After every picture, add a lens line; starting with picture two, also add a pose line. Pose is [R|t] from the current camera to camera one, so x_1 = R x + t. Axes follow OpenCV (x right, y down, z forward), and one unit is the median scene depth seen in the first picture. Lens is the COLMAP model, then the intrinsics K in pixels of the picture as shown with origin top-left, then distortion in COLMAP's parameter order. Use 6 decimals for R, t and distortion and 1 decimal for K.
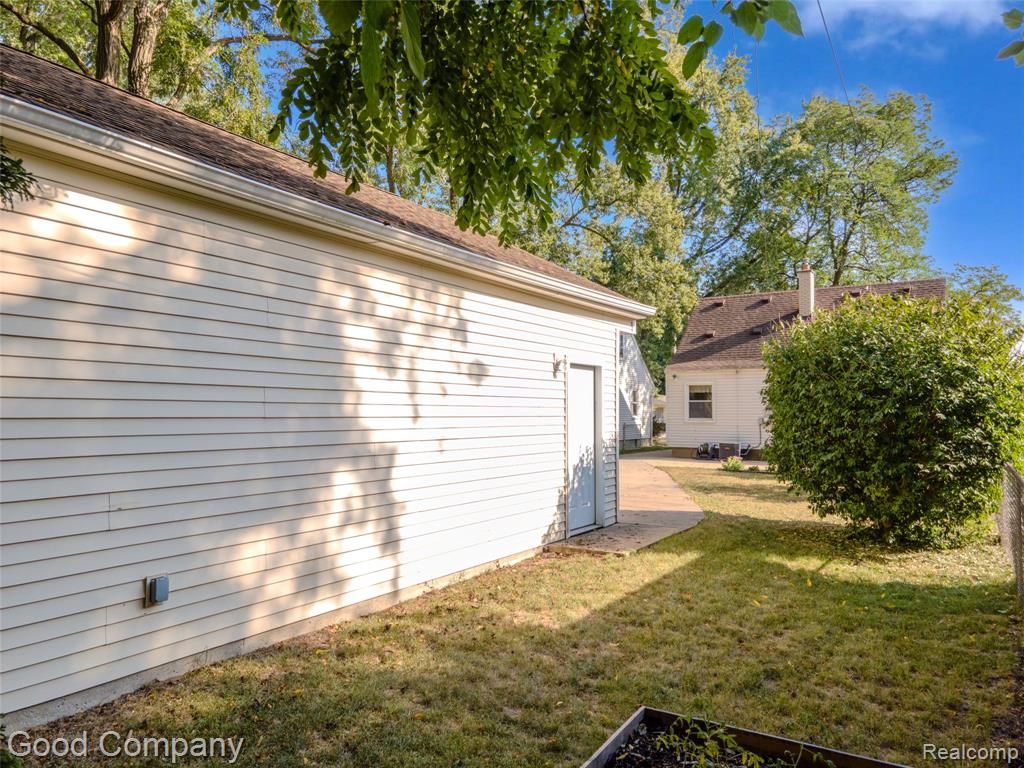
lens RADIAL K [[742.2, 0, 506.1], [0, 742.2, 390.1], [0, 0, 1]] dist [0.034946, 0.015405]
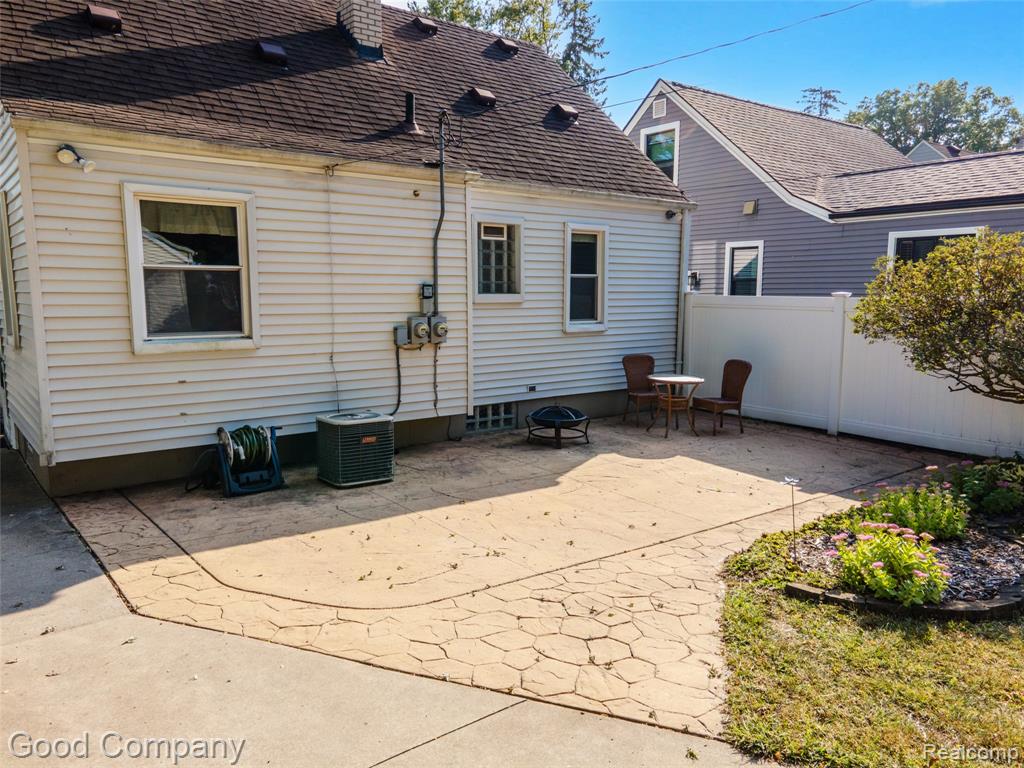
lens RADIAL K [[742.2, 0, 493.2], [0, 742.2, 385.7], [0, 0, 1]] dist [0.034946, 0.015405]
pose [[0.358571, -0.119960, 0.925763, 0.053012], [-0.022857, 0.990283, 0.137174, 0.017053], [-0.933223, -0.070347, 0.352345, 0.786308]]
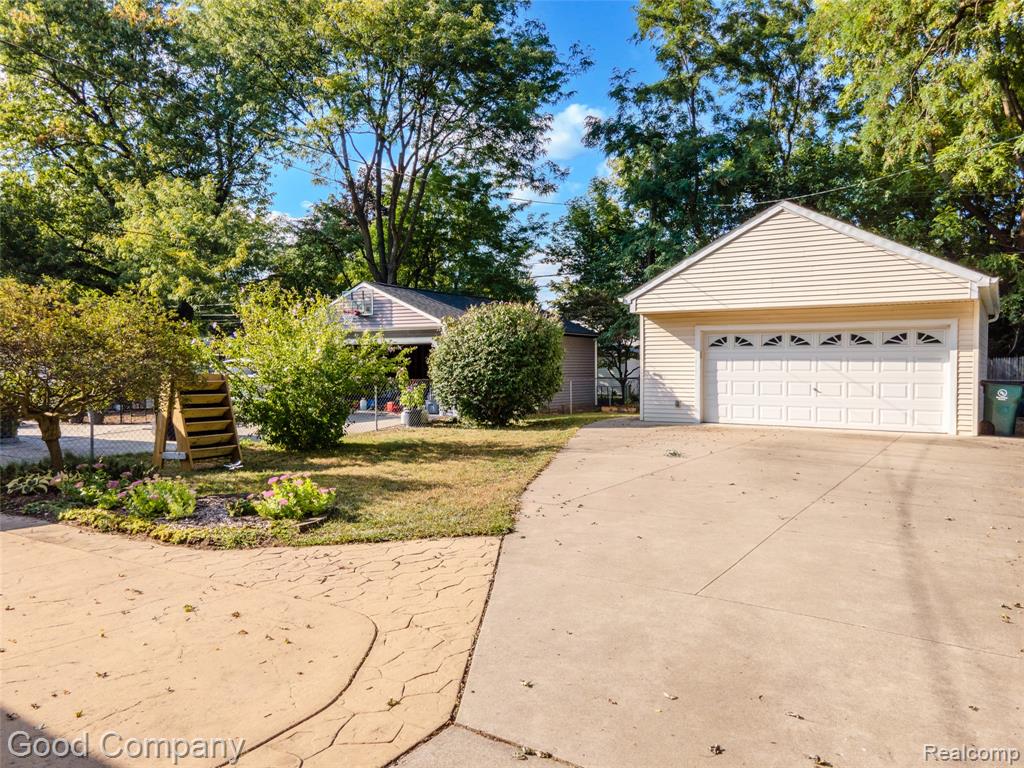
lens RADIAL K [[742.2, 0, 507.6], [0, 742.2, 381.5], [0, 0, 1]] dist [0.034946, 0.015405]
pose [[-0.999501, -0.011944, 0.029231, 0.152424], [-0.012210, 0.999886, -0.008938, 0.037675], [-0.029121, -0.009290, -0.999533, 1.012965]]
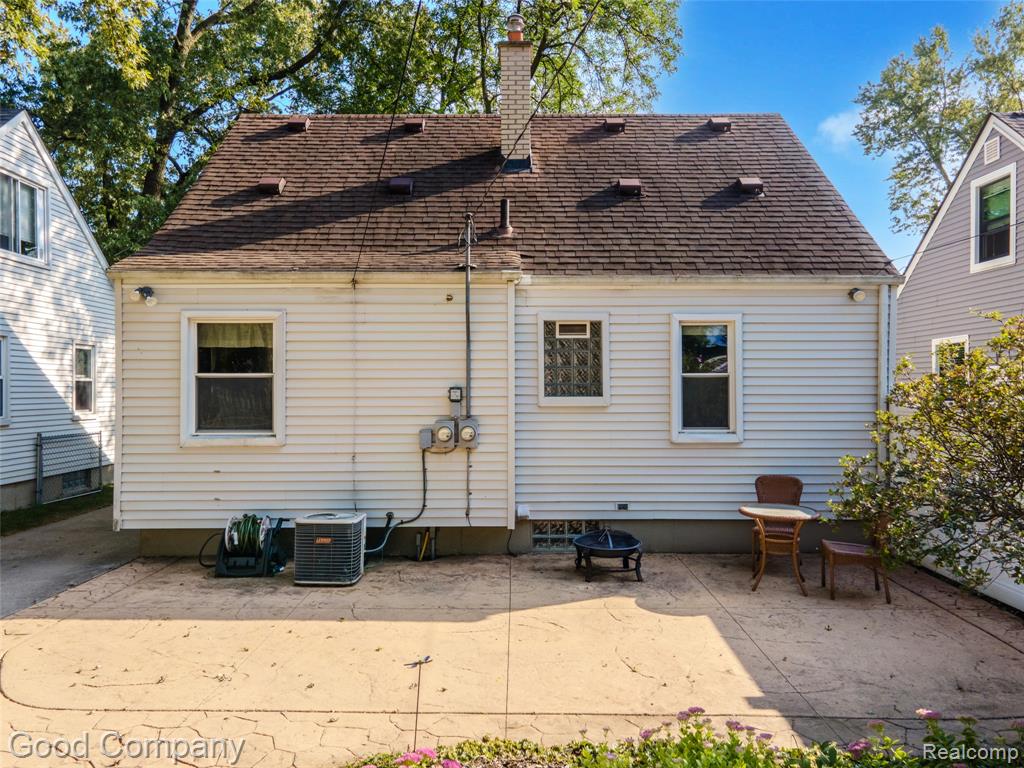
lens RADIAL K [[742.2, 0, 509.8], [0, 742.2, 380.5], [0, 0, 1]] dist [0.034946, 0.015405]
pose [[0.846638, 0.001761, 0.532166, 0.188230], [-0.009874, 0.999874, 0.012401, 0.011753], [-0.532078, -0.015754, 0.846549, 0.661075]]
